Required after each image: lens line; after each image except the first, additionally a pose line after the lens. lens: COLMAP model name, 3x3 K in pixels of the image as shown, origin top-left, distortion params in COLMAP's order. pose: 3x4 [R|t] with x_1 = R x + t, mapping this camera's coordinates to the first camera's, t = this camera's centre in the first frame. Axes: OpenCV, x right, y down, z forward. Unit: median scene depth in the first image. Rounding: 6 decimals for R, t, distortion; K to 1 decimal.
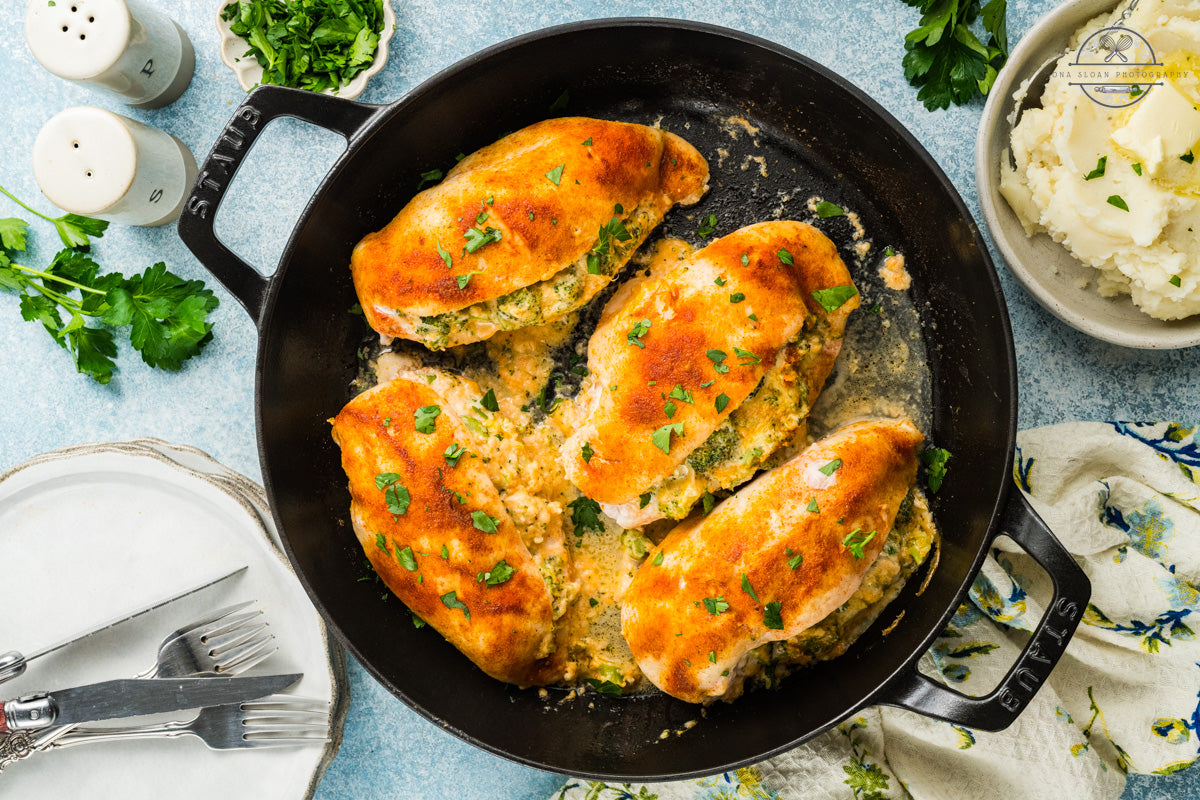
lens RADIAL K [[1765.4, 0, 600.0], [0, 1765.4, 400.0], [0, 0, 1]] dist [-0.013419, 0.018259]
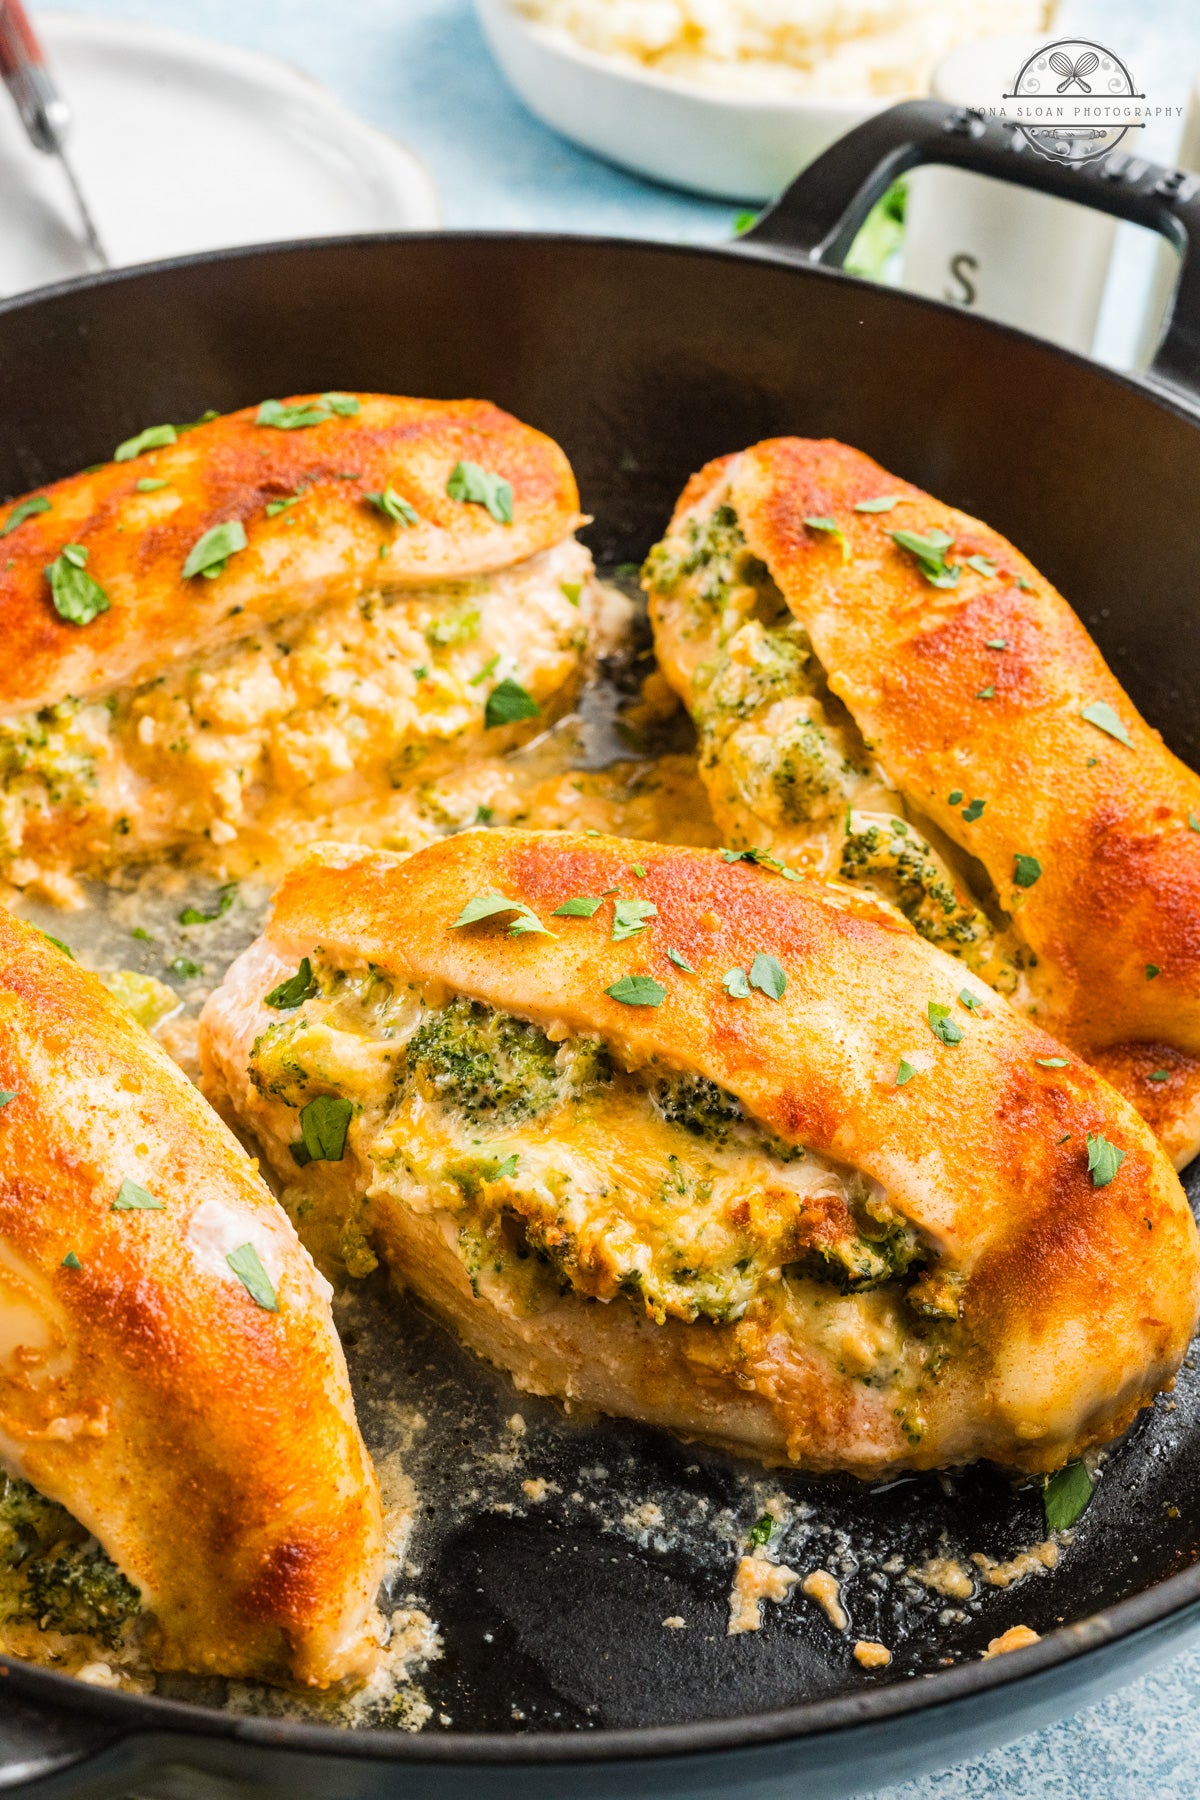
lens RADIAL K [[2648.2, 0, 604.3], [0, 2648.2, 913.4], [0, 0, 1]] dist [-0.013419, 0.018259]
pose [[-0.027053, 0.745370, -0.666102, 0.385114], [-0.997284, -0.065787, -0.033113, -0.003460], [-0.068502, 0.663397, 0.745125, 0.603902]]
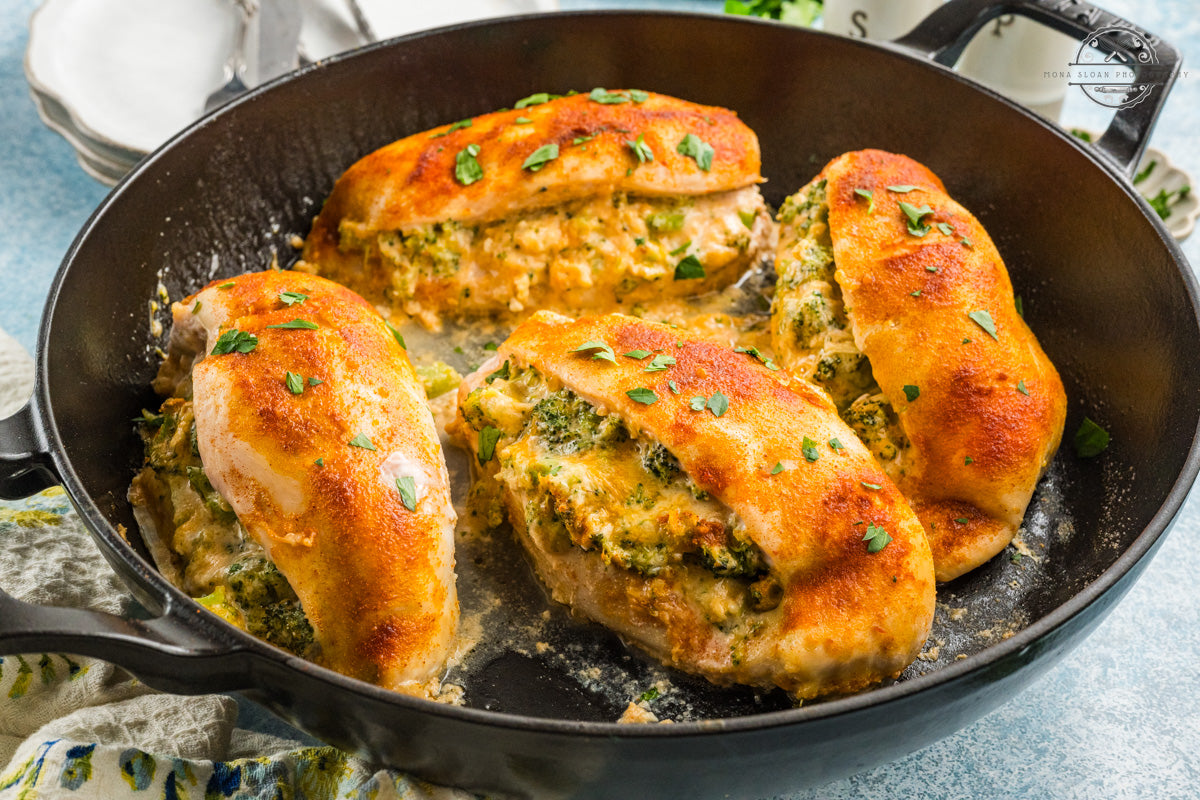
lens RADIAL K [[1755.7, 0, 600.0], [0, 1755.7, 400.0], [0, 0, 1]] dist [-0.018456, 0.024133]
pose [[-0.355339, 0.662707, -0.659207, 0.477043], [-0.934735, -0.250469, 0.252062, -0.165034], [0.001932, 0.705751, 0.708457, 0.547019]]
